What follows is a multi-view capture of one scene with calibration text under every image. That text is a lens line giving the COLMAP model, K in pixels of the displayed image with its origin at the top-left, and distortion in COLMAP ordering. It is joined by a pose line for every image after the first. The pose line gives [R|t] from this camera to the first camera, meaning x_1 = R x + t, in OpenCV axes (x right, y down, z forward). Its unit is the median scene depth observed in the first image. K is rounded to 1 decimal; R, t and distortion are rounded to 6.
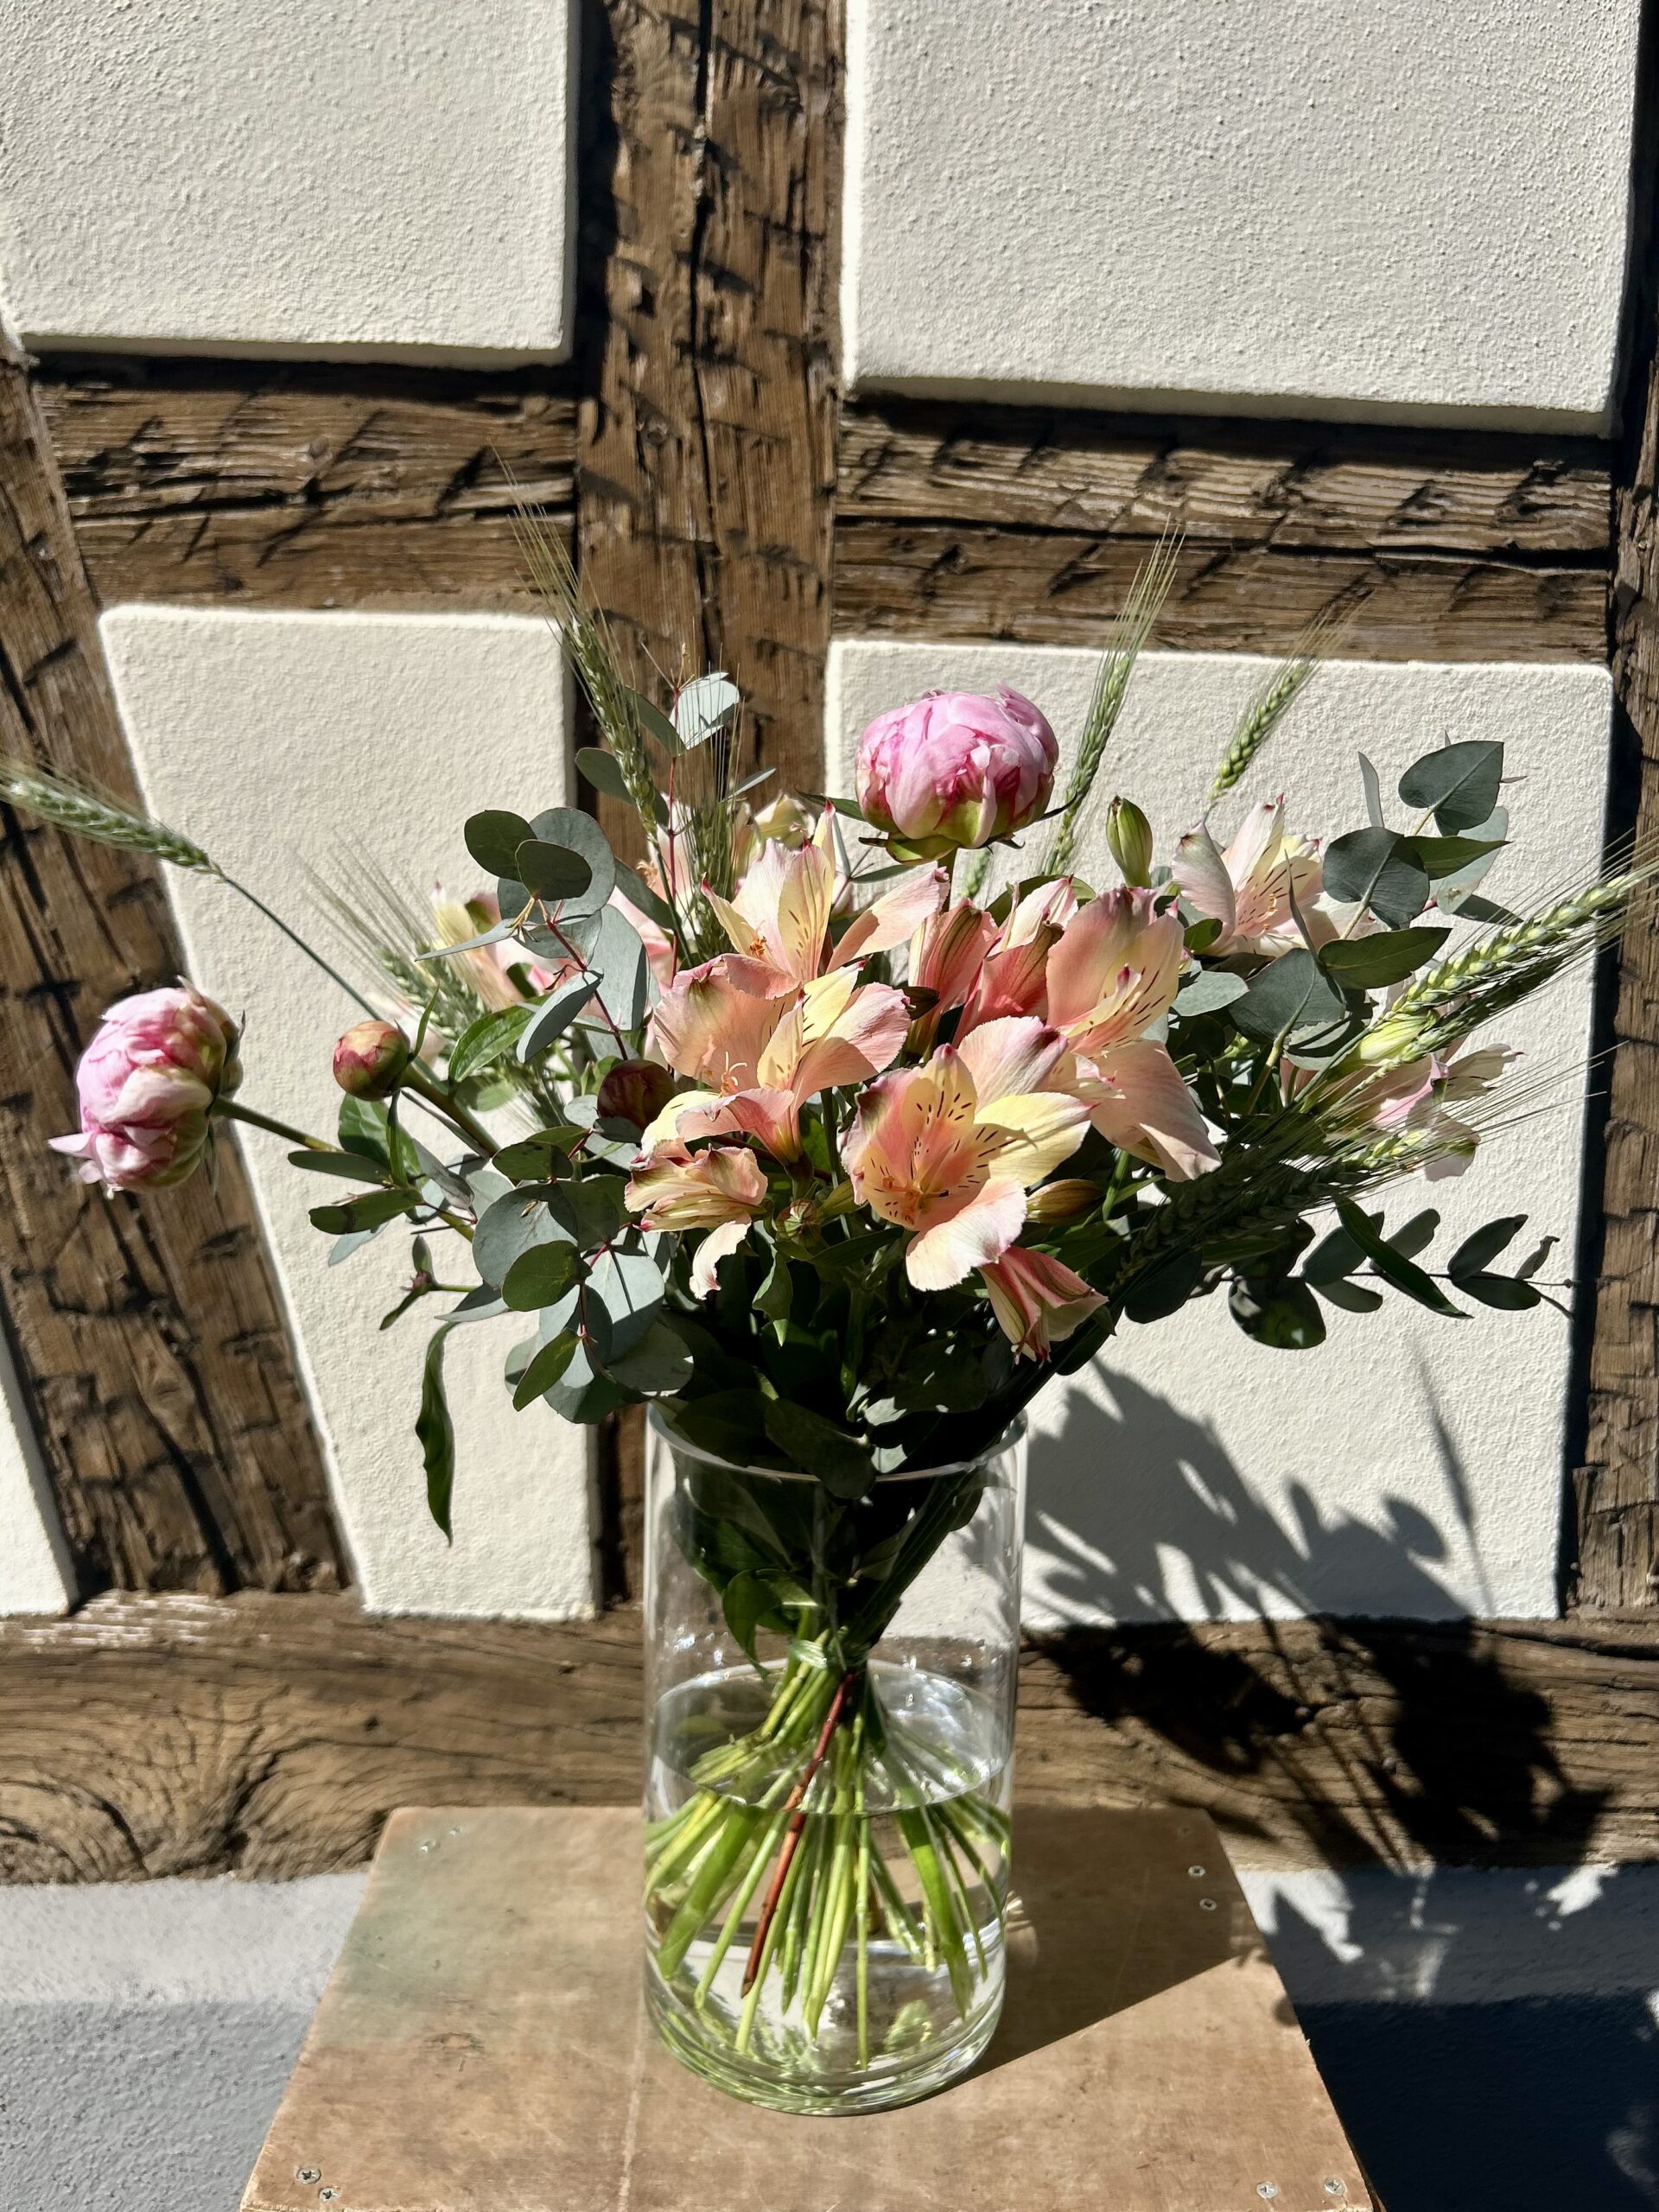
lens RADIAL K [[1707.1, 0, 815.4], [0, 1707.1, 1117.8], [0, 0, 1]] dist [0.018893, -0.036669]
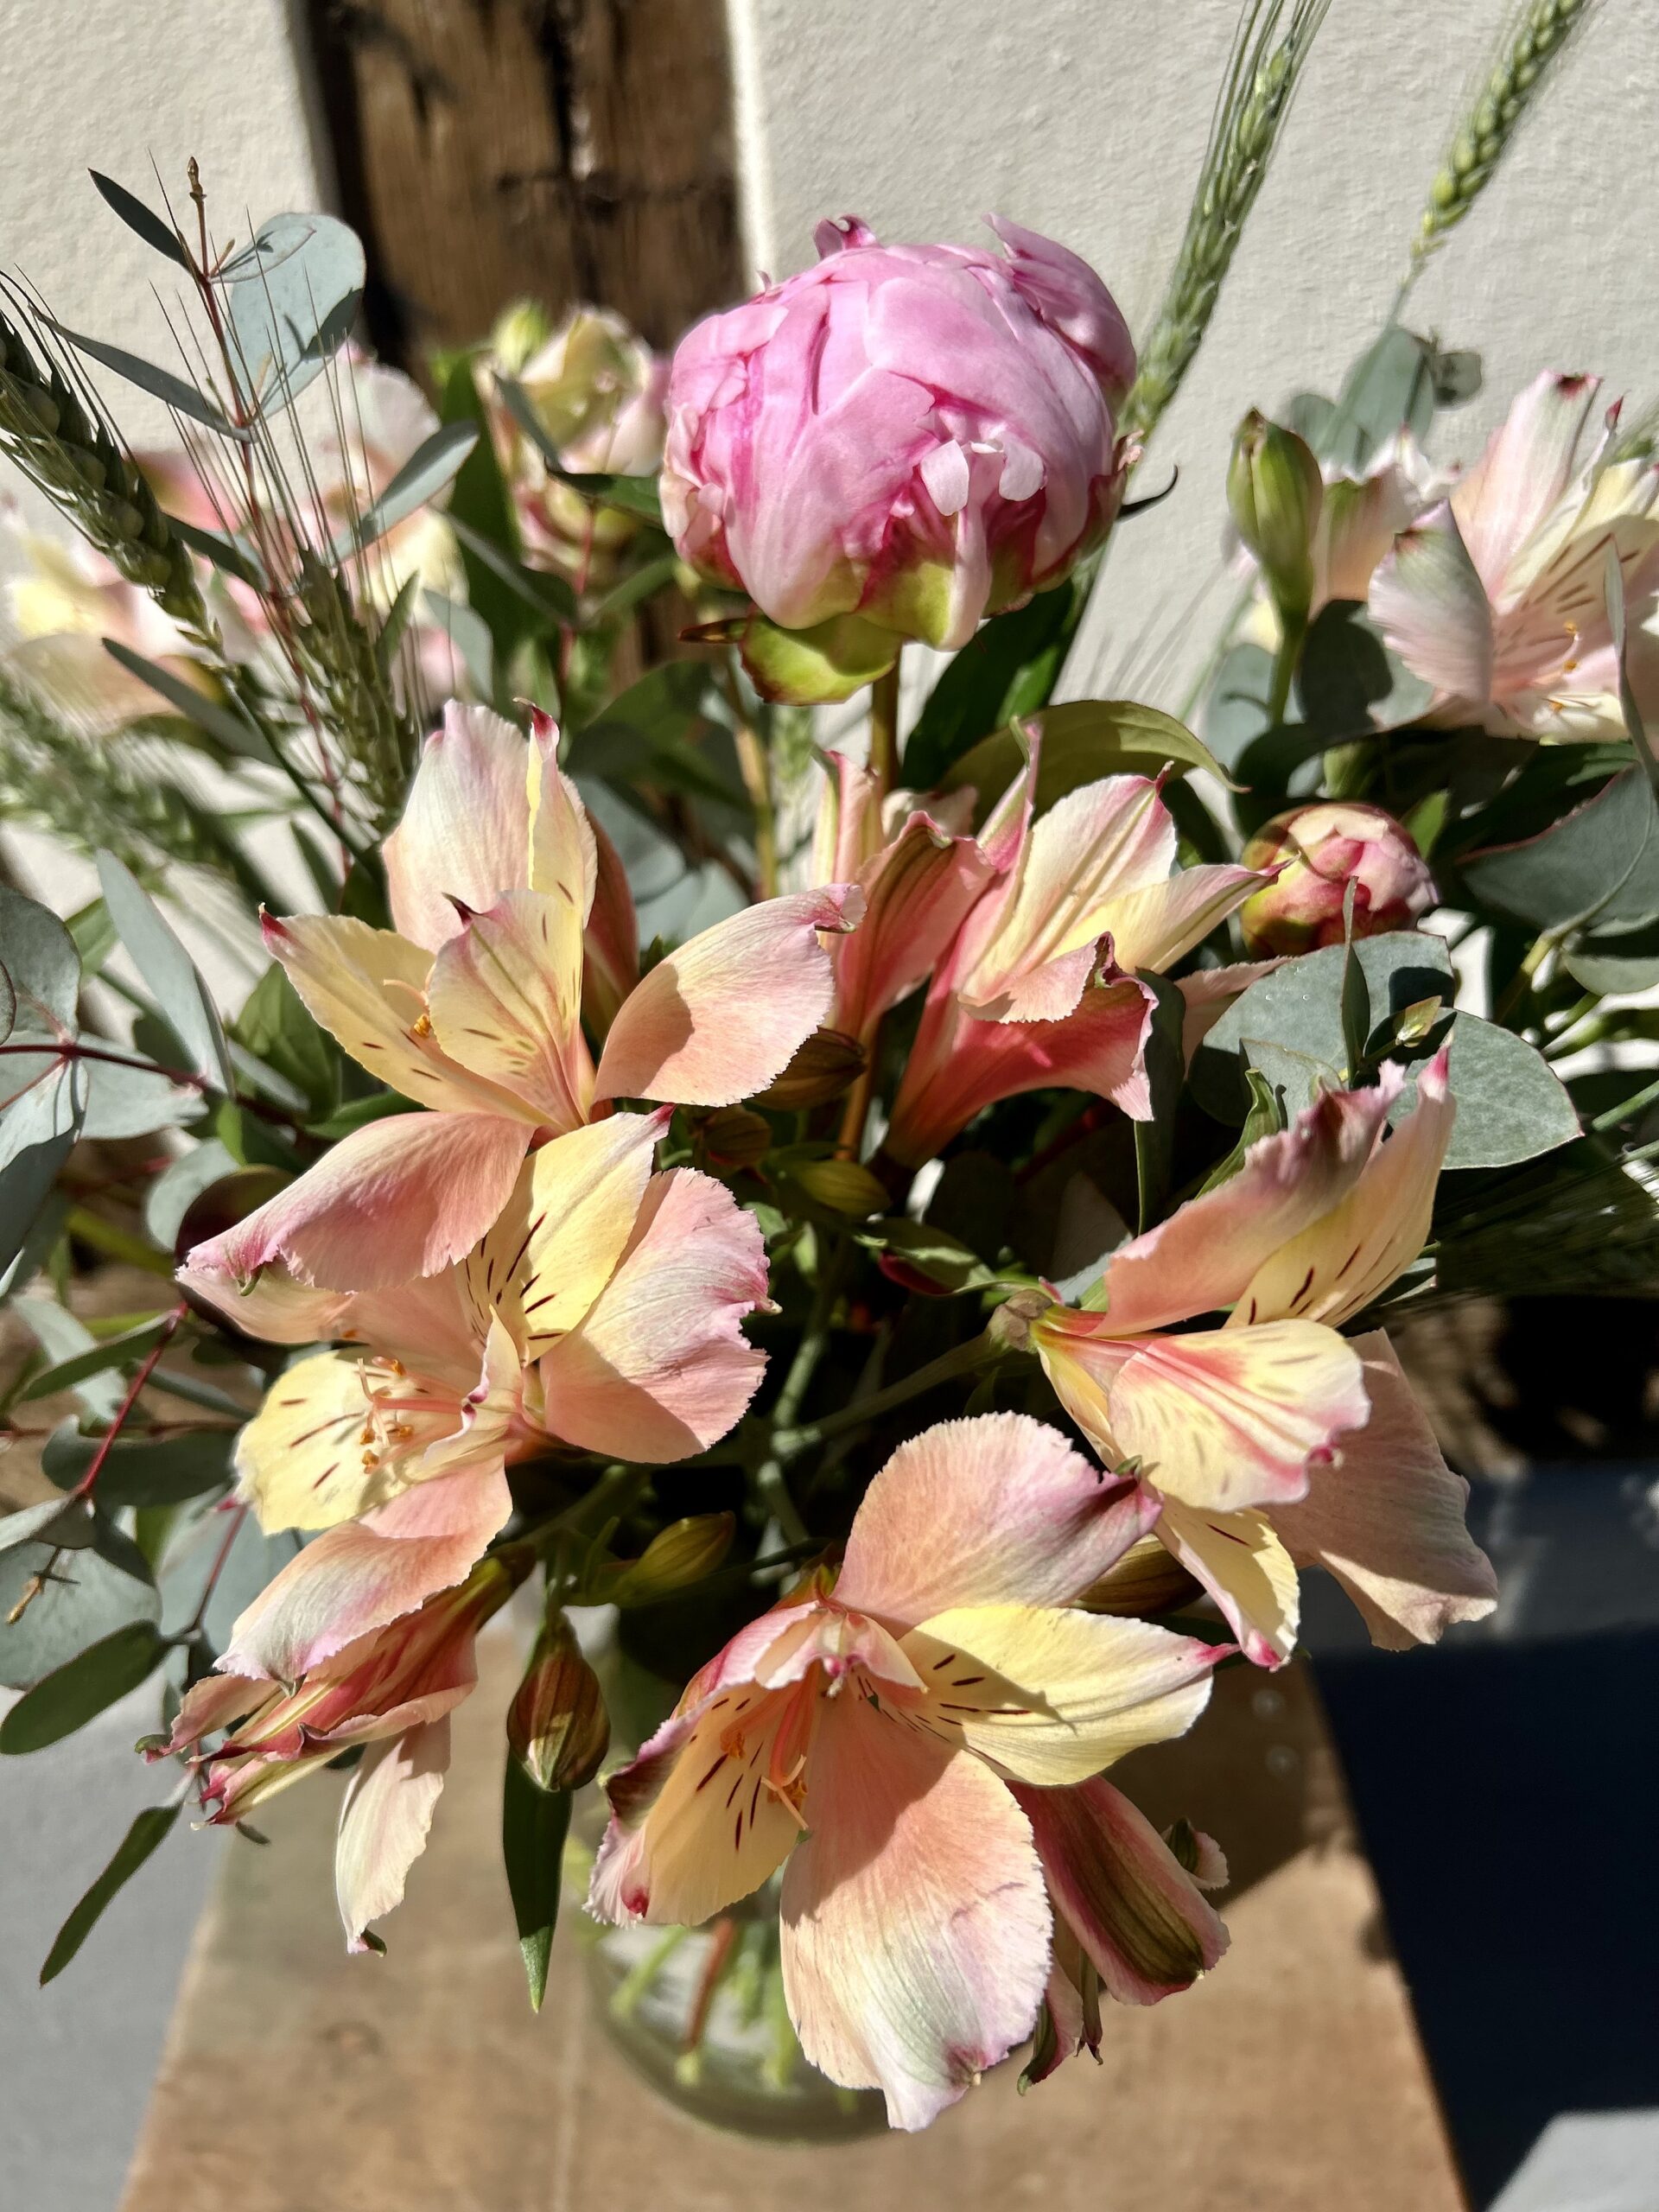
lens RADIAL K [[1707.1, 0, 831.8], [0, 1707.1, 1090.0], [0, 0, 1]] dist [0.018893, -0.036669]
pose [[0.998727, -0.046350, -0.019899, 0.067159], [0.050428, 0.908312, 0.415243, -0.235524], [-0.001172, -0.415718, 0.909493, 0.540210]]
